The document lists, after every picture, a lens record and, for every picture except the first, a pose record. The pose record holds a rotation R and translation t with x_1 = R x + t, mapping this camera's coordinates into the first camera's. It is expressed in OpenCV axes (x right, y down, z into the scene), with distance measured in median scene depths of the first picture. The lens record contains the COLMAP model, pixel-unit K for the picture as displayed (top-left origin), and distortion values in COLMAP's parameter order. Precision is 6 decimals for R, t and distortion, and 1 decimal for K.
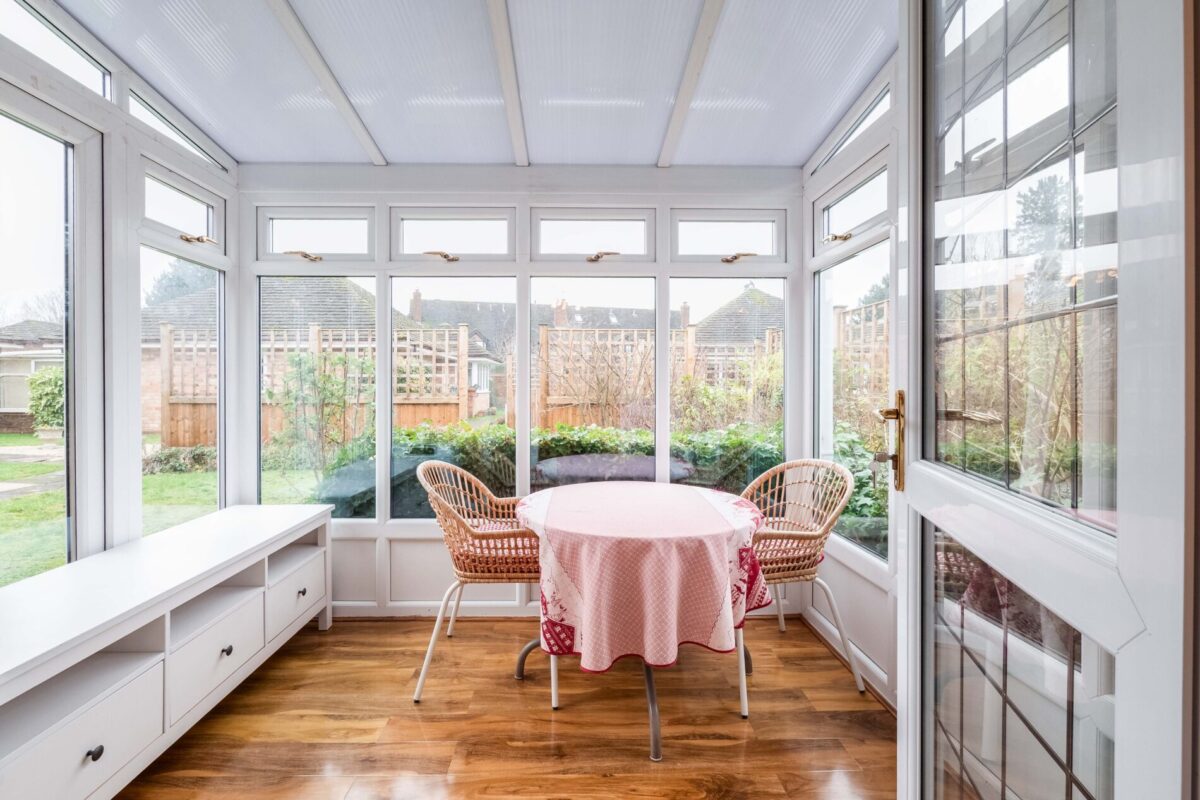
lens RADIAL K [[529.0, 0, 571.4], [0, 529.0, 387.1], [0, 0, 1]] dist [-0.003288, -0.000298]
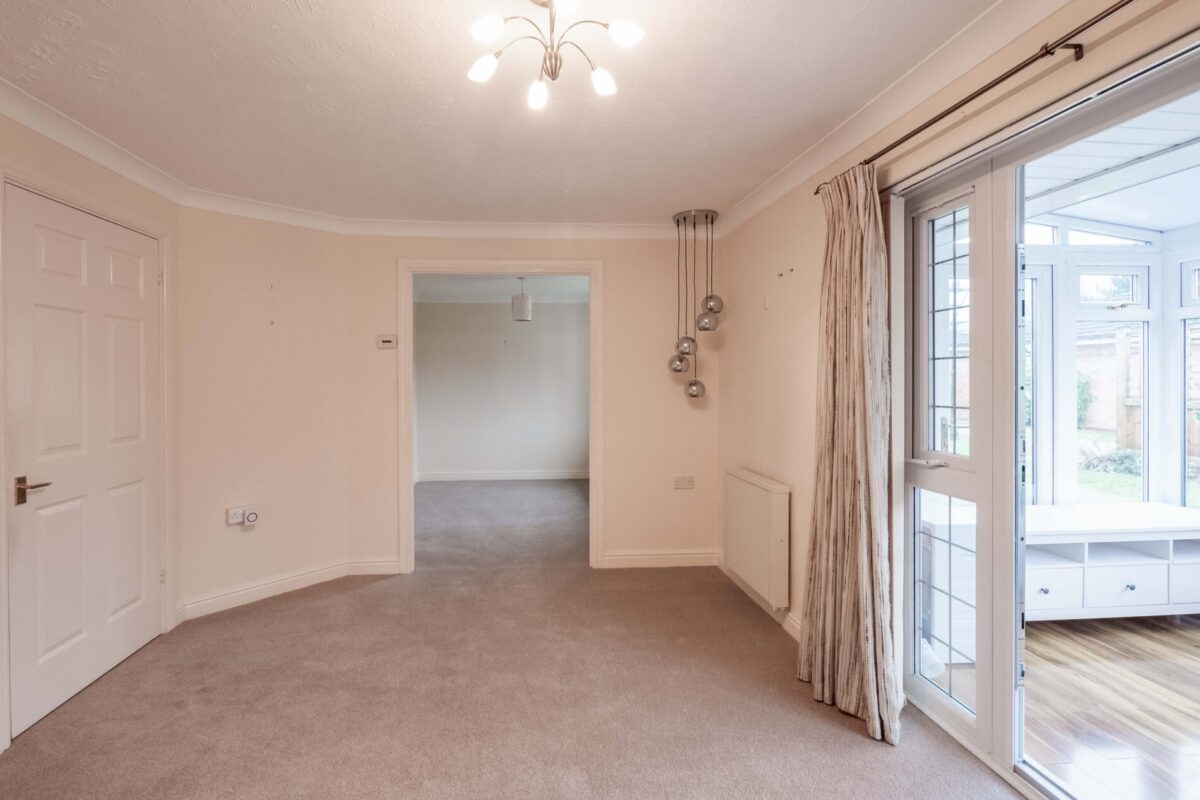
lens RADIAL K [[529.0, 0, 571.4], [0, 529.0, 387.1], [0, 0, 1]] dist [-0.003288, -0.000298]
pose [[0.094339, 0.010320, -0.995487, 0.490333], [0.007426, 0.999911, 0.011070, -0.079756], [0.995512, -0.008437, 0.094254, -0.525633]]
